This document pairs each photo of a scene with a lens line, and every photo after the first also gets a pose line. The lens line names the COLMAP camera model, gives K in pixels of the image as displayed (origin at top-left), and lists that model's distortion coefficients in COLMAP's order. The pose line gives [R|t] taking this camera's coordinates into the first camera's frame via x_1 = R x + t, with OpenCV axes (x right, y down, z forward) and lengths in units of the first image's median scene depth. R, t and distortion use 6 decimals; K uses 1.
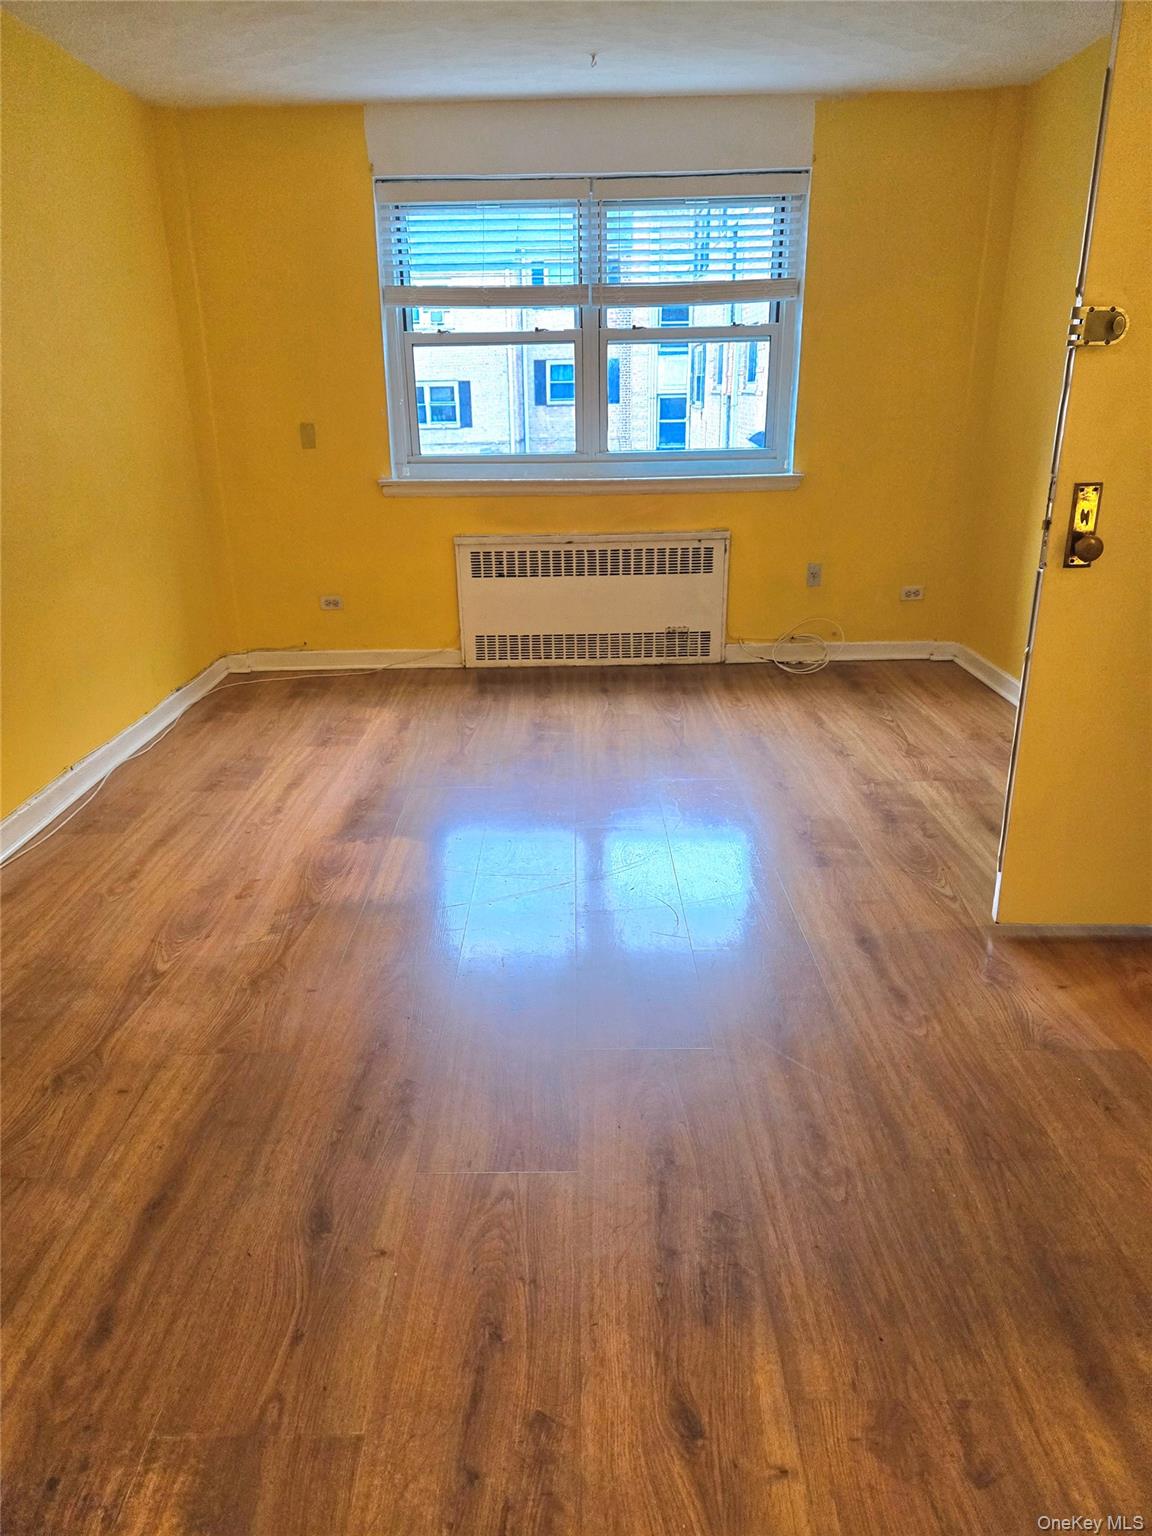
lens RADIAL K [[1051.5, 0, 576.0], [0, 1051.5, 768.0], [0, 0, 1]] dist [0.081041, -0.062476]
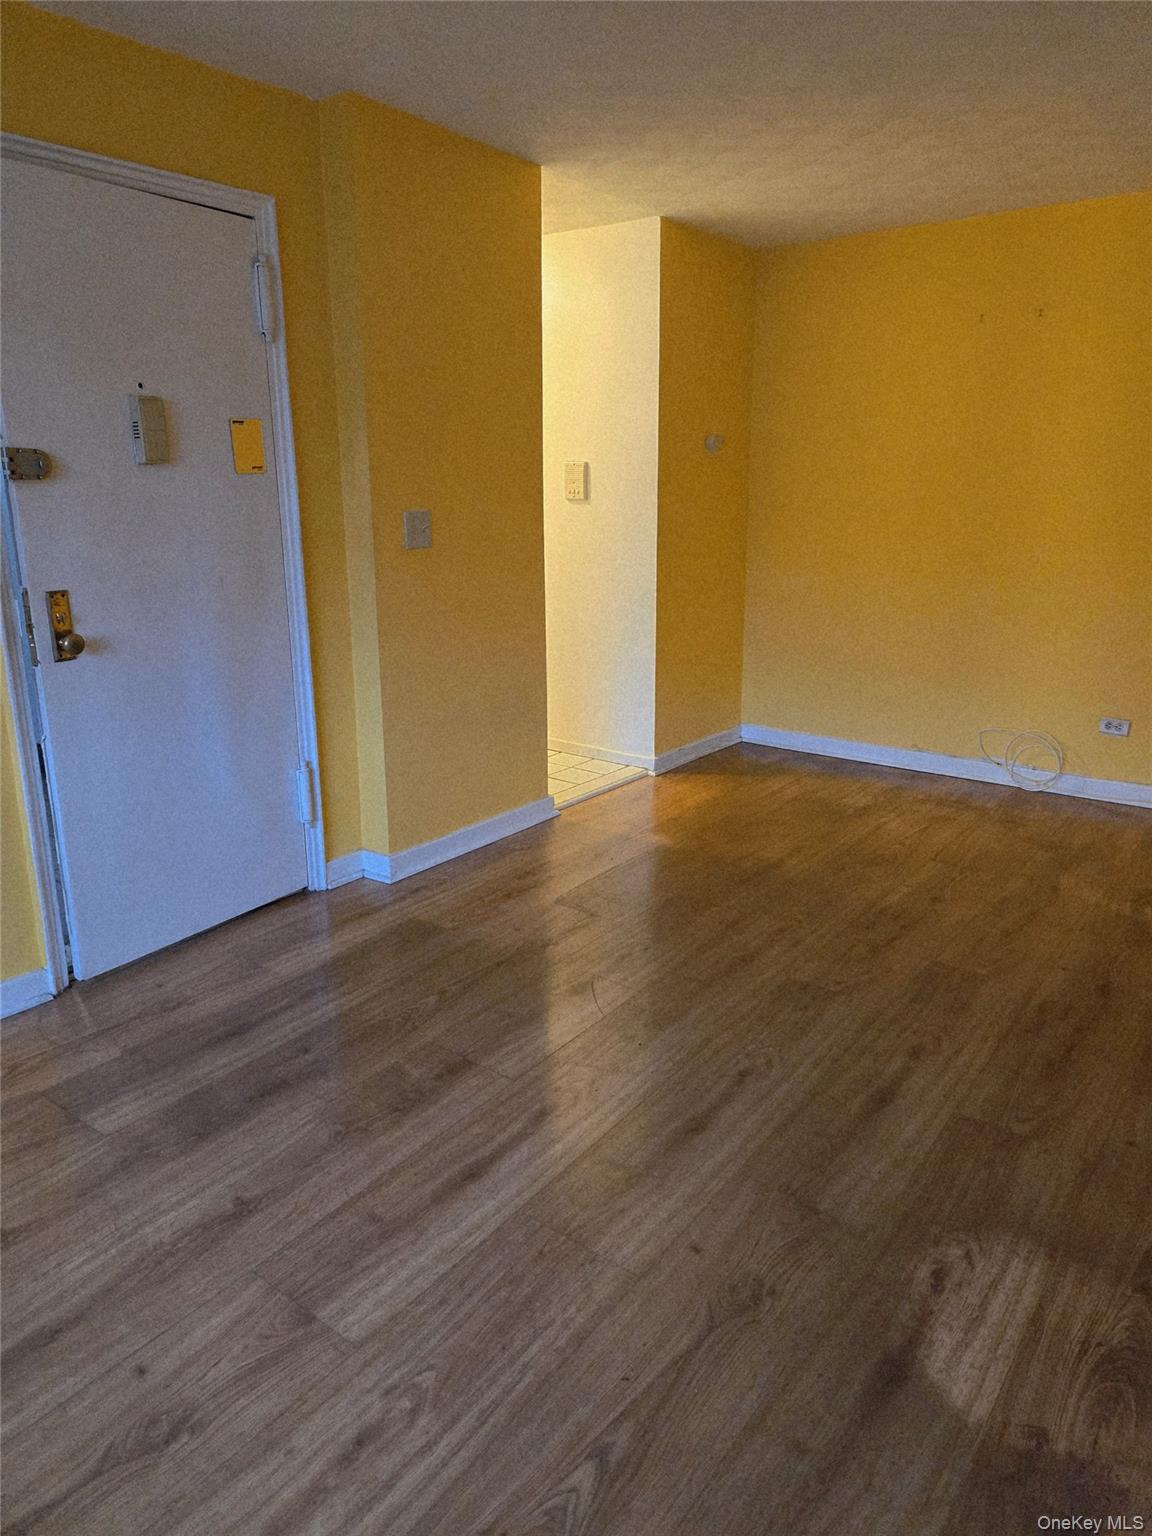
lens RADIAL K [[1051.5, 0, 576.0], [0, 1051.5, 768.0], [0, 0, 1]] dist [0.081041, -0.062476]
pose [[-0.802681, -0.146373, 0.578168, -0.230521], [0.215769, 0.832481, 0.510313, -0.412003], [-0.556010, 0.534369, -0.636634, 1.095120]]
